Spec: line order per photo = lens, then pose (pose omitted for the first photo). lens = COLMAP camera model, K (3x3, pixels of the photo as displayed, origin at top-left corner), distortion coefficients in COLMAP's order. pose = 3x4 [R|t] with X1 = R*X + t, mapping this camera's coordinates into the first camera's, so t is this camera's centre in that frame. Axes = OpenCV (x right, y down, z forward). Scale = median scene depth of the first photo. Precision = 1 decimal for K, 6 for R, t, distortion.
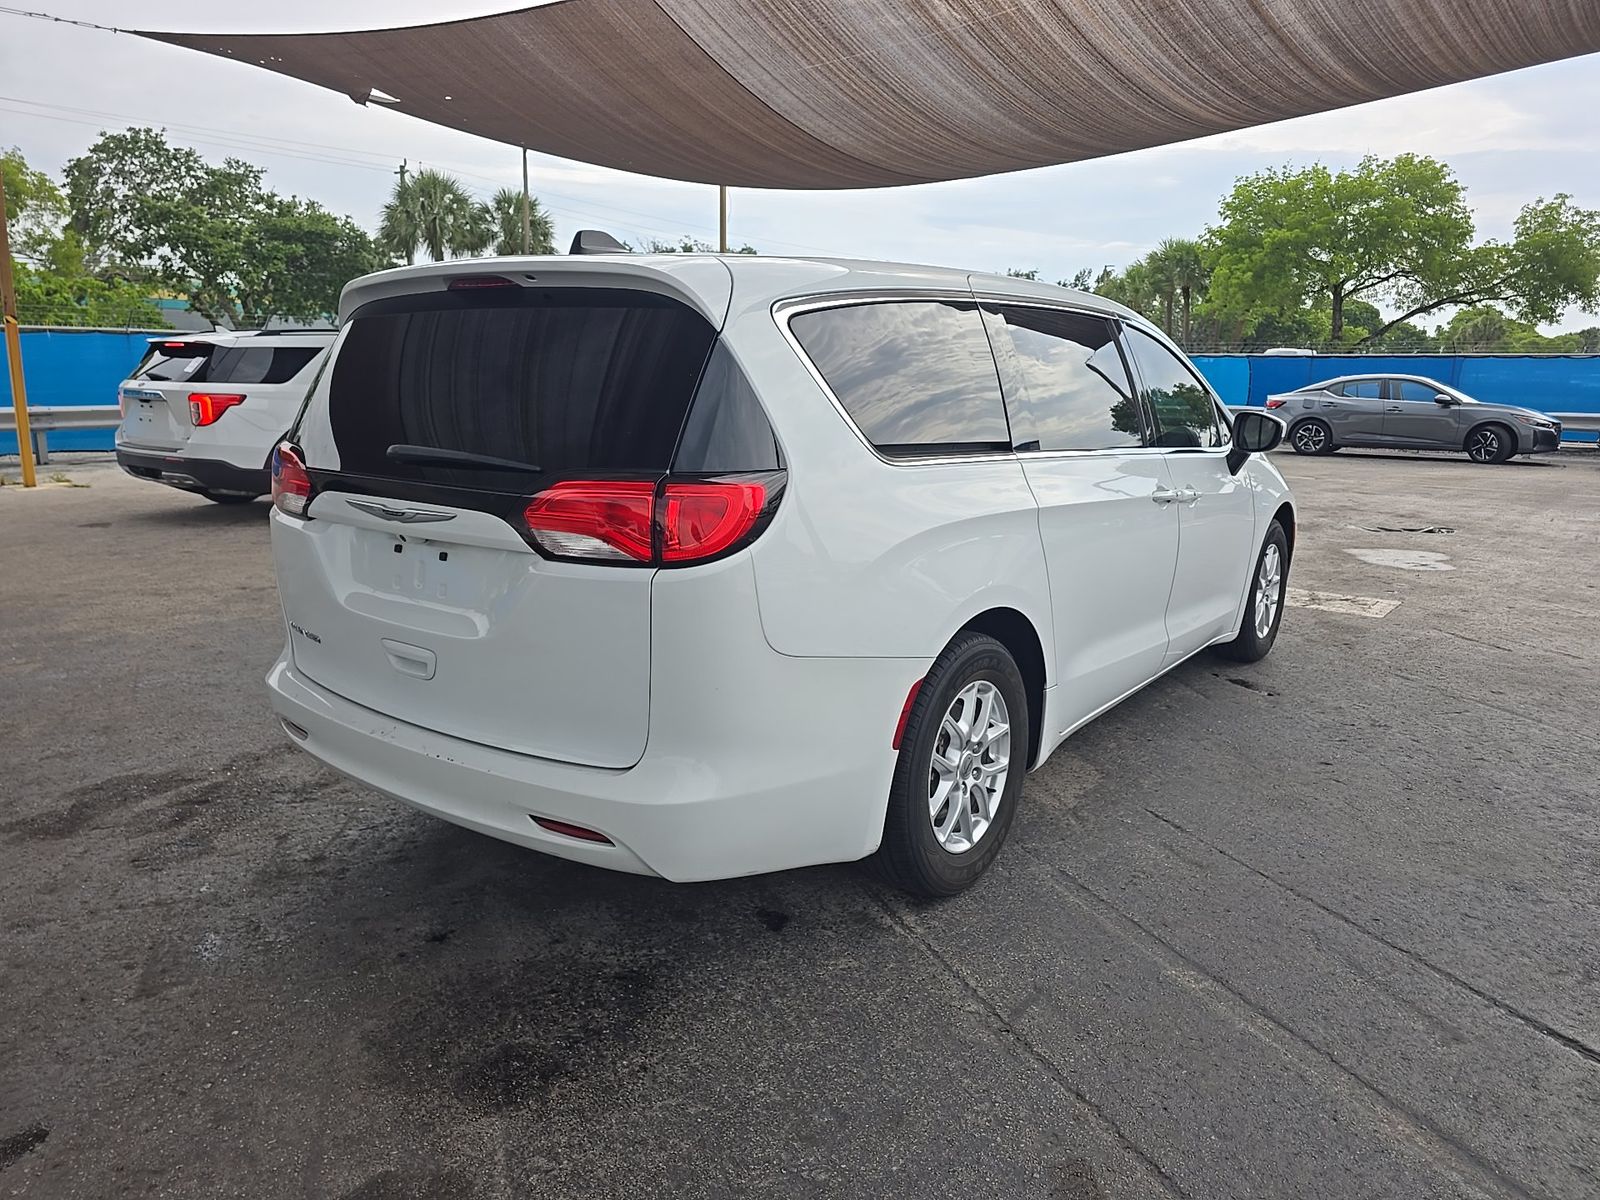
lens RADIAL K [[1075.4, 0, 800.0], [0, 1075.4, 600.0], [0, 0, 1]] dist [0.050612, -0.049642]
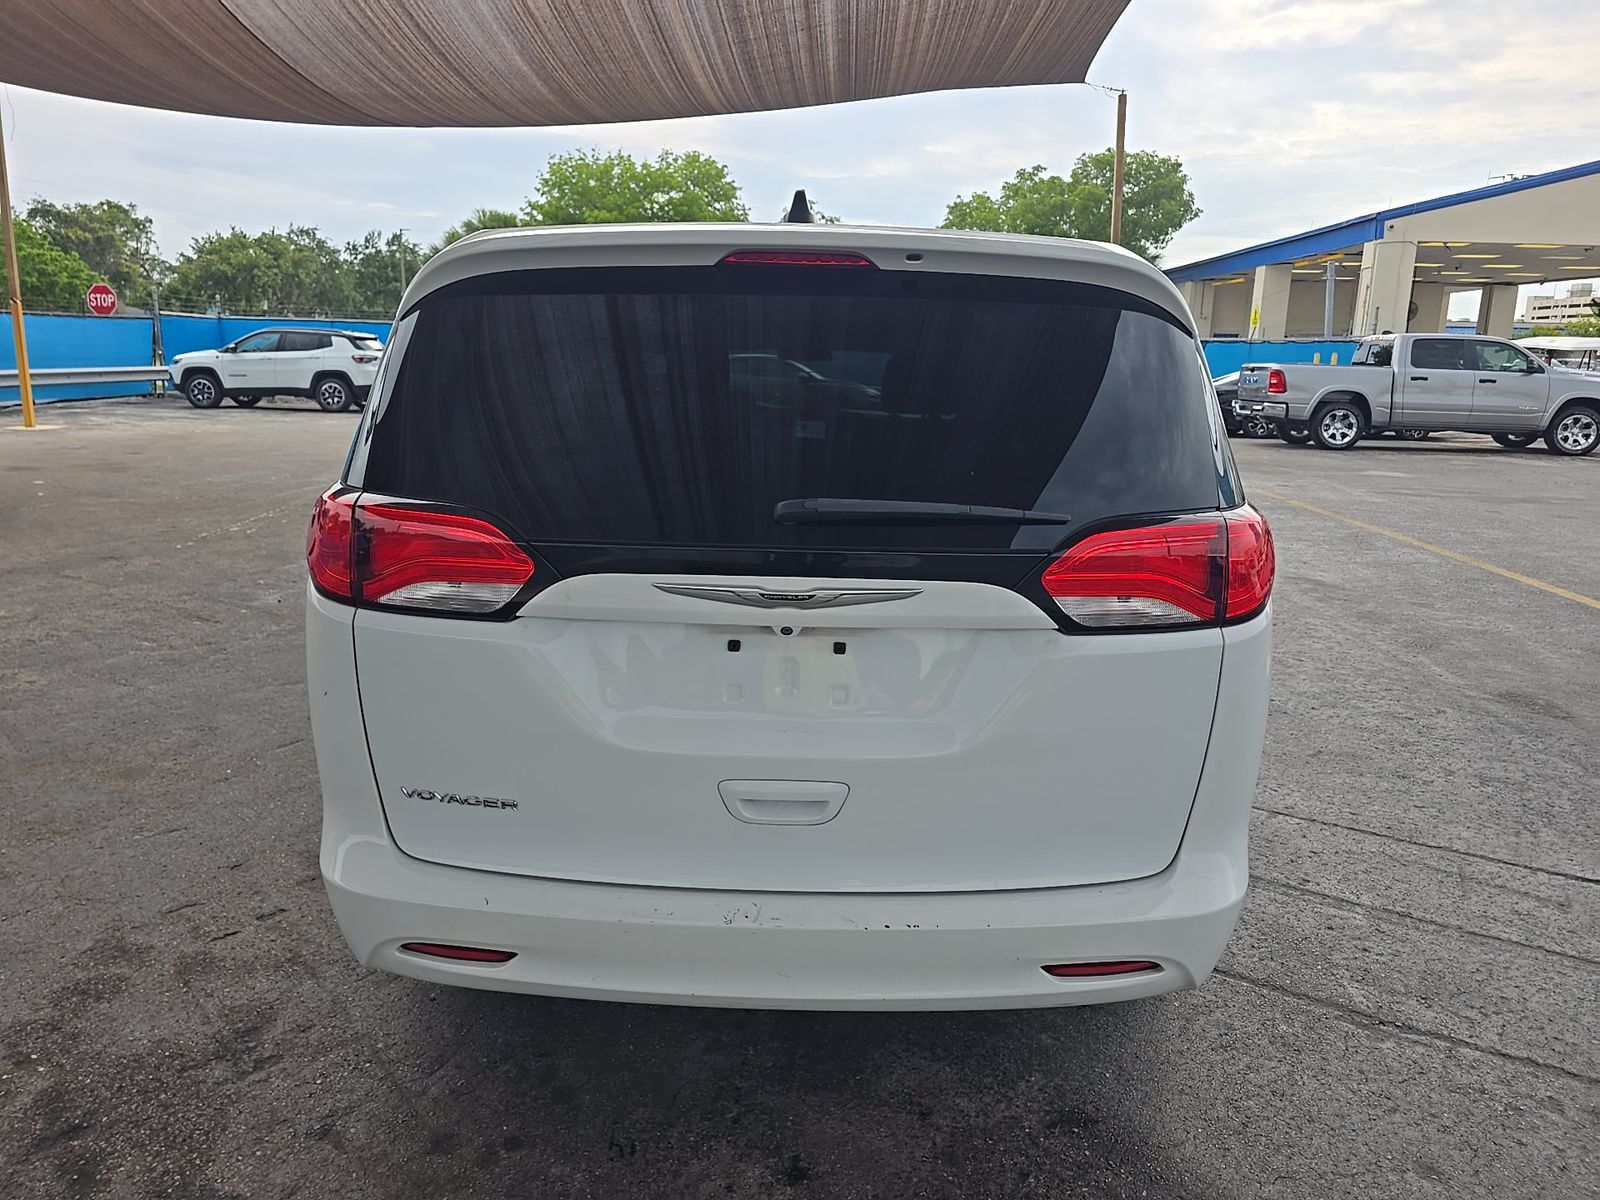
lens RADIAL K [[1075.4, 0, 800.0], [0, 1075.4, 600.0], [0, 0, 1]] dist [0.050612, -0.049642]
pose [[0.808297, -0.124181, 0.575531, -0.112387], [0.108193, 0.992186, 0.062132, -0.017700], [-0.578749, 0.012048, 0.815417, 0.065554]]
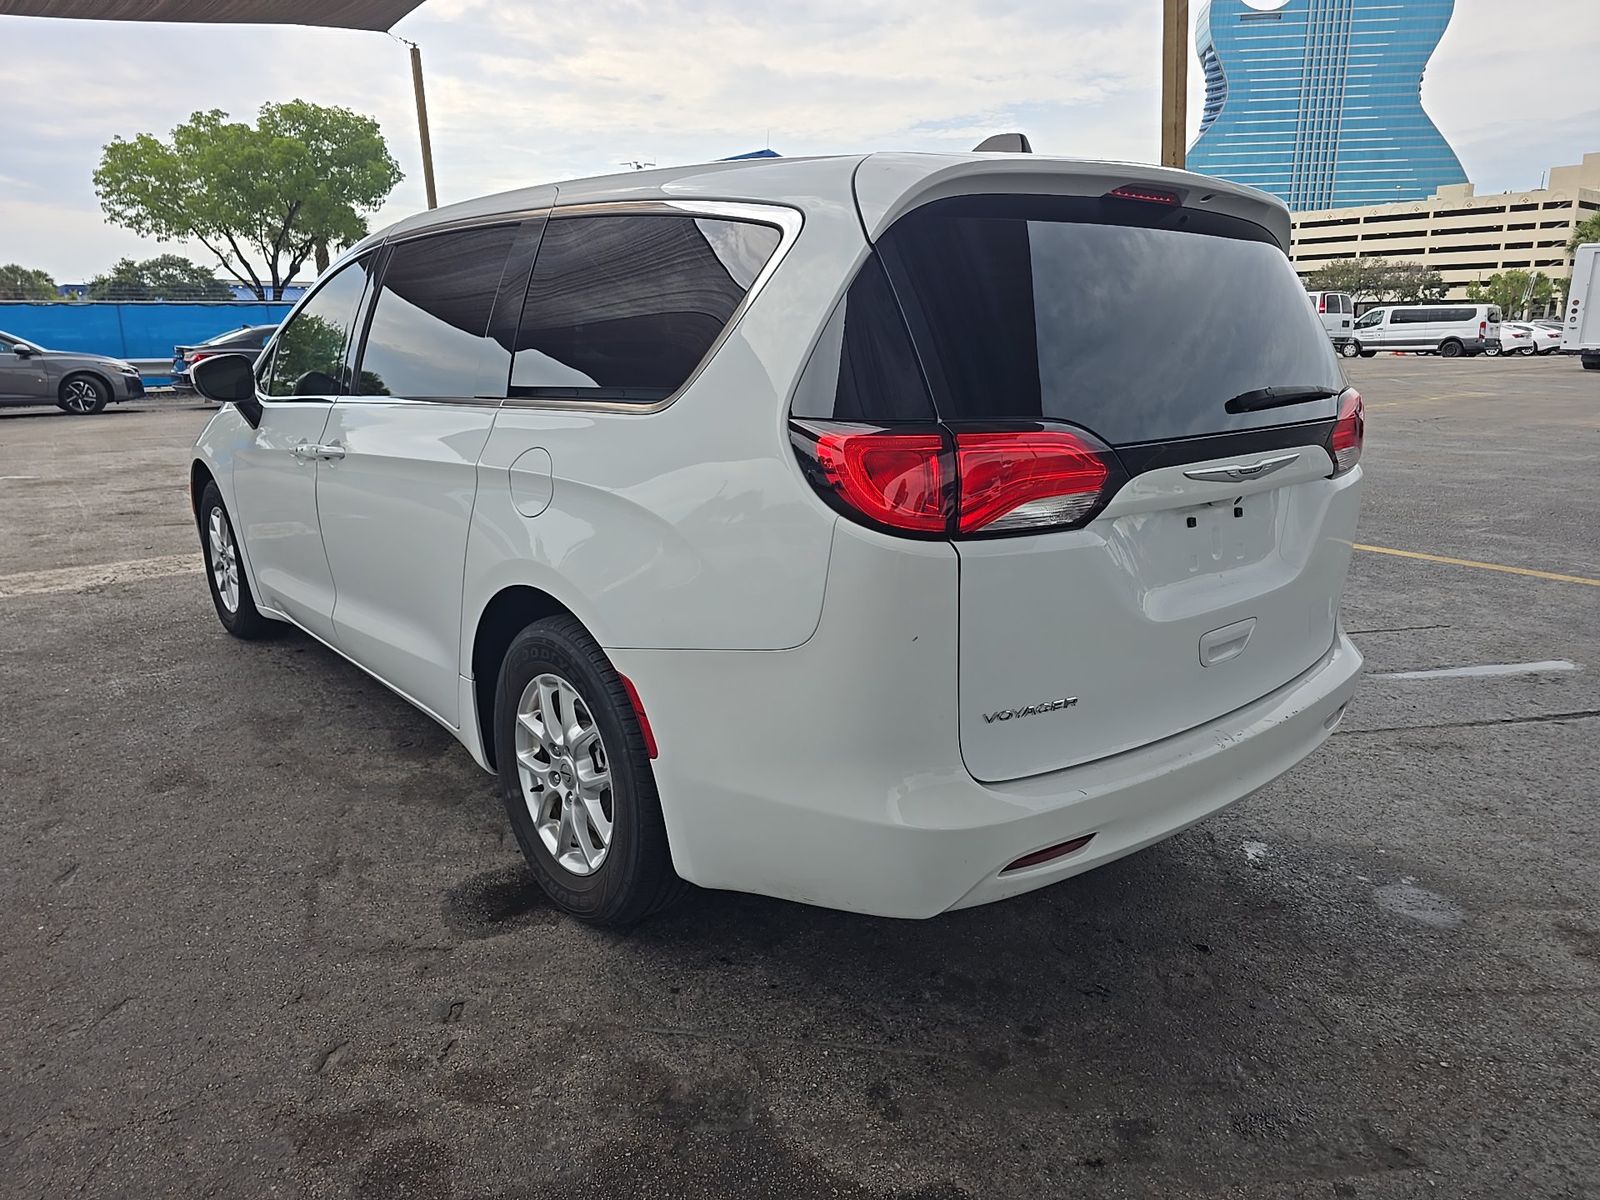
lens RADIAL K [[1075.4, 0, 800.0], [0, 1075.4, 600.0], [0, 0, 1]] dist [0.050612, -0.049642]
pose [[0.223686, -0.247102, 0.942818, -0.184288], [0.205305, 0.957570, 0.202260, -0.032665], [-0.952793, 0.148322, 0.264926, 0.159890]]
